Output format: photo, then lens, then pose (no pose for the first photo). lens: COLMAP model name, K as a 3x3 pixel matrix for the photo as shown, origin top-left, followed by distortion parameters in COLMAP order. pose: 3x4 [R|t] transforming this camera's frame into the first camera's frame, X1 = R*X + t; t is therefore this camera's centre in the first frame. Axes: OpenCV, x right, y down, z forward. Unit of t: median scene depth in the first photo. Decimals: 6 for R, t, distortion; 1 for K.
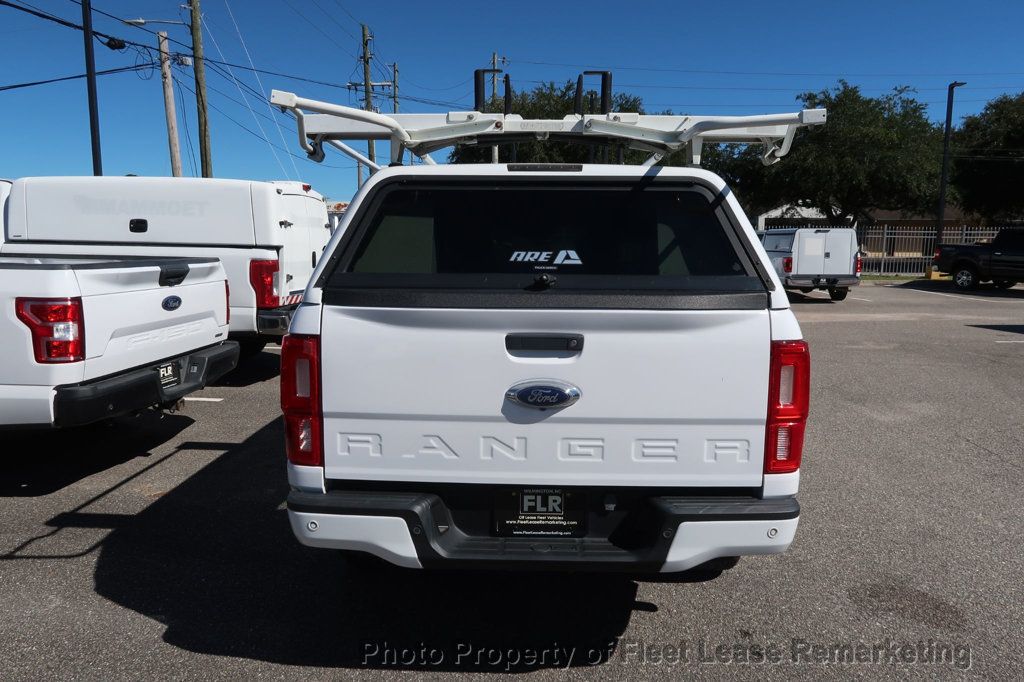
lens RADIAL K [[709.4, 0, 506.3], [0, 709.4, 341.7], [0, 0, 1]] dist [-0.035492, 0.018972]
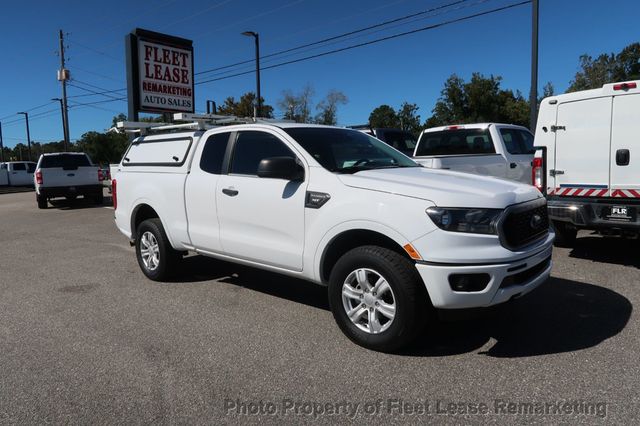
lens RADIAL K [[443.4, 0, 319.6], [0, 443.4, 211.6], [0, 0, 1]] dist [-0.035492, 0.018972]
pose [[-0.646171, 0.097037, -0.756999, 0.200096], [-0.080259, 0.977744, 0.193842, -0.051986], [0.758961, 0.186011, -0.624002, 0.441273]]
